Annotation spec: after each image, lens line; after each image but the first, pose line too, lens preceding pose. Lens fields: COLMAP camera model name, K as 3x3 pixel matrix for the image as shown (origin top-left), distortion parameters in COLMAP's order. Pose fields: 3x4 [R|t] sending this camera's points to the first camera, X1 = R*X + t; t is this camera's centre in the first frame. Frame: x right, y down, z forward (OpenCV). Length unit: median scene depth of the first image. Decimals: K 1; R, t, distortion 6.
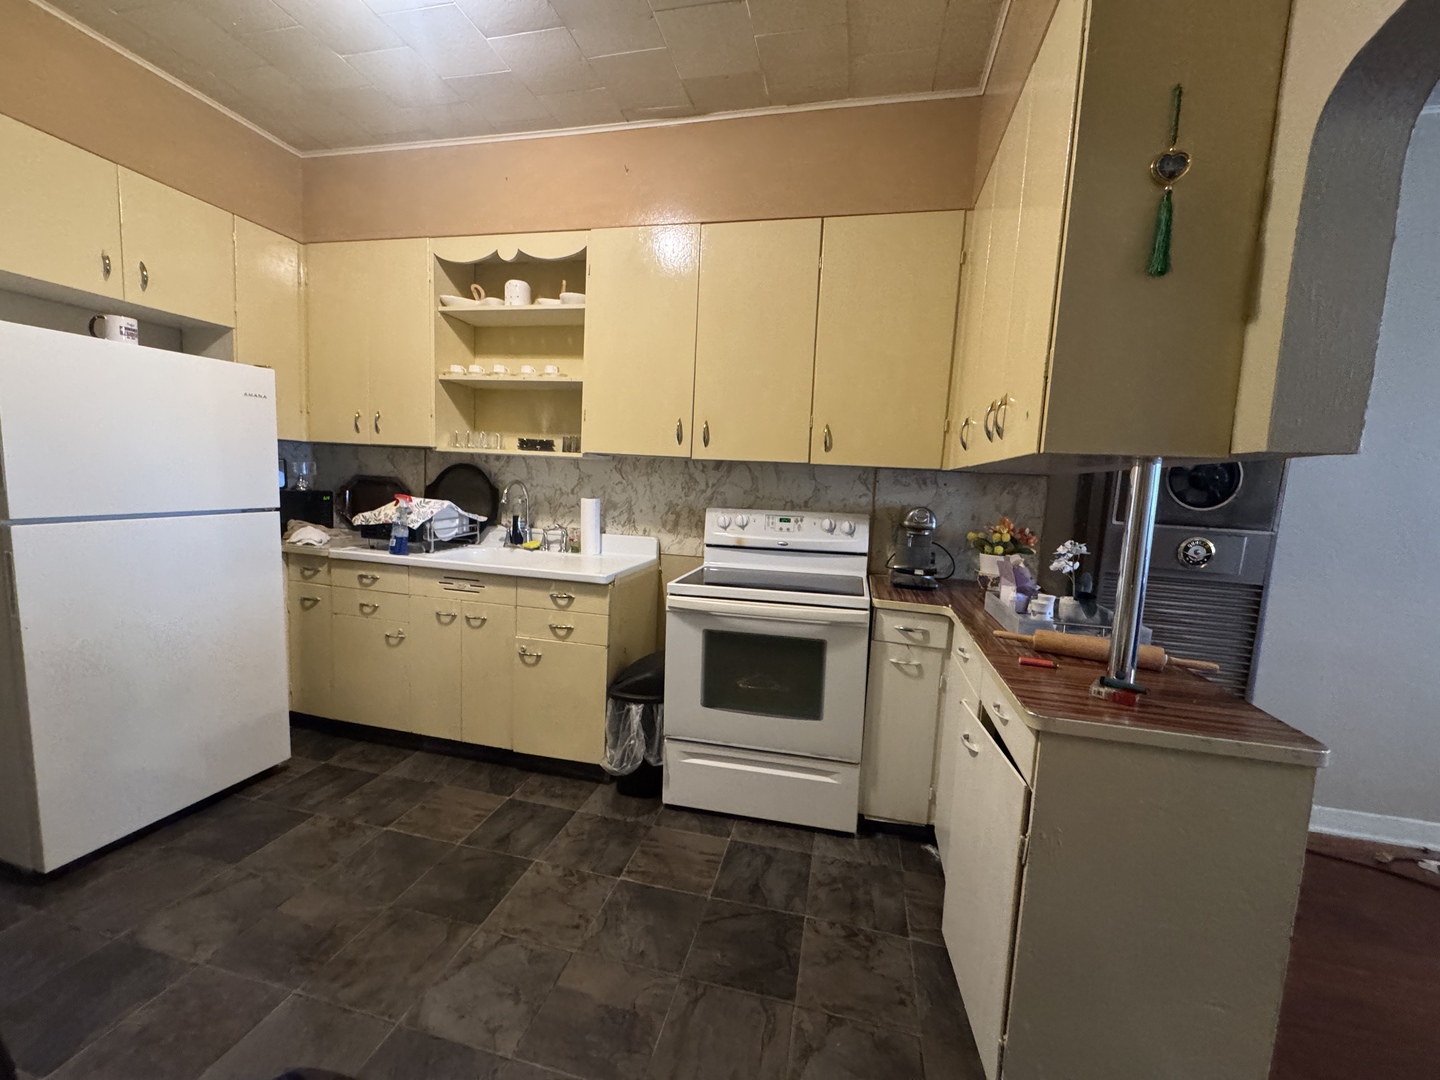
lens RADIAL K [[576.8, 0, 723.5], [0, 576.8, 537.0], [0, 0, 1]] dist [-0.002940, 0.000017]
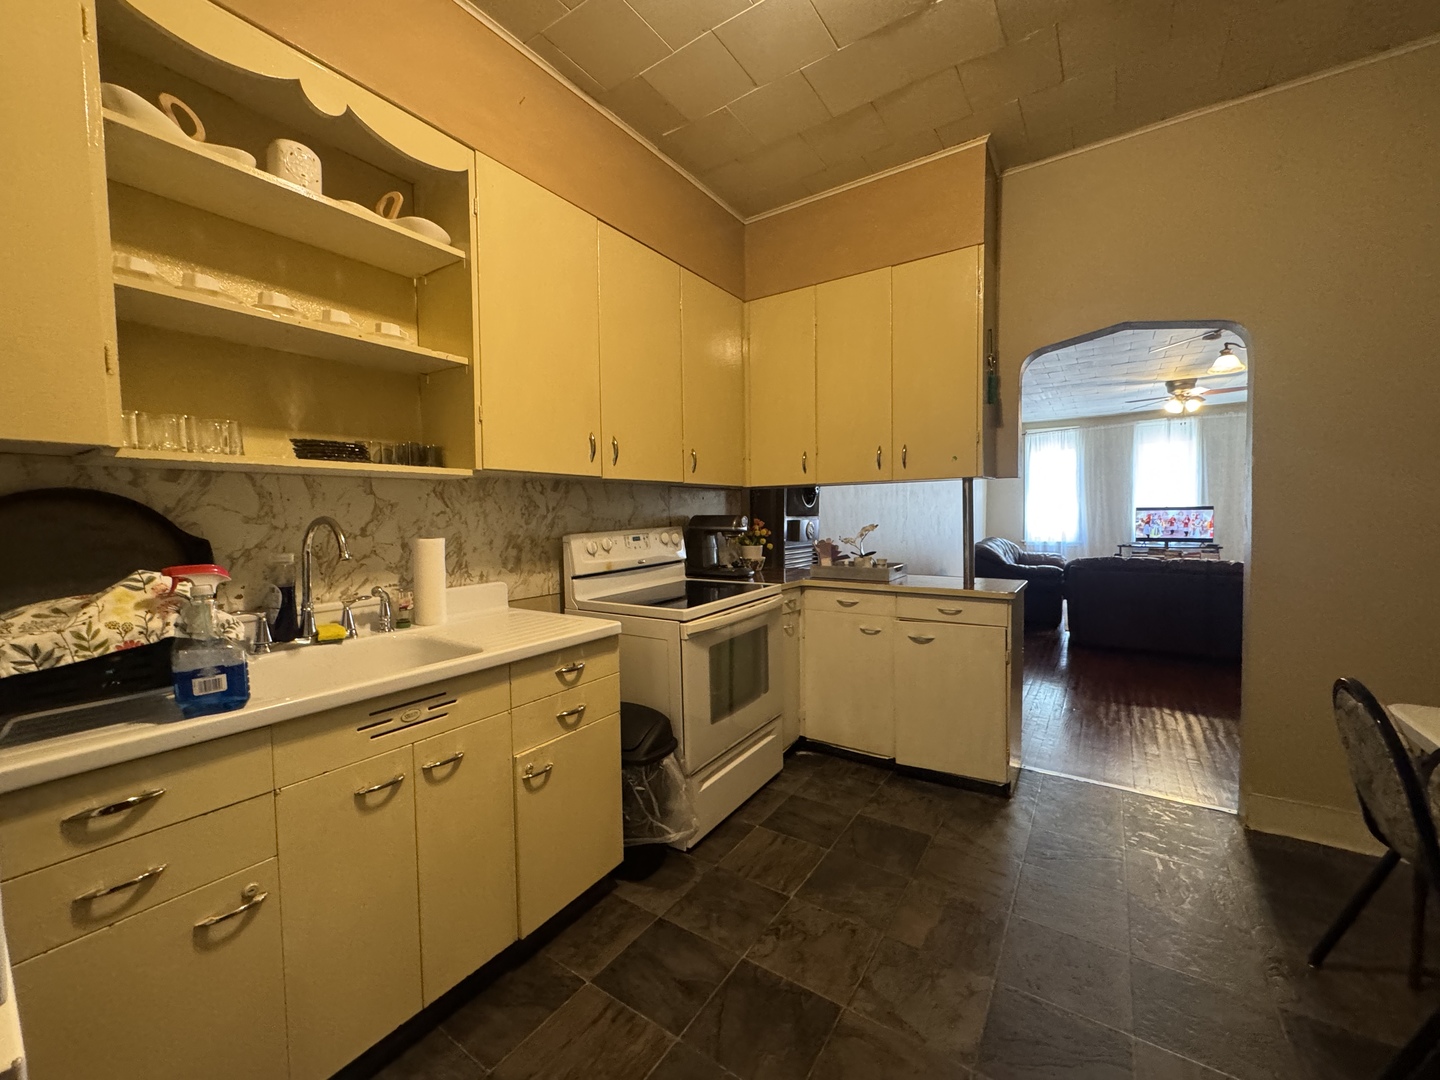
lens RADIAL K [[576.8, 0, 720.3], [0, 576.8, 539.4], [0, 0, 1]] dist [-0.002940, 0.000017]
pose [[0.350157, -0.097272, 0.931627, -0.788603], [0.123885, 0.990665, 0.056874, -0.067622], [-0.928462, 0.095500, 0.358939, 0.502456]]
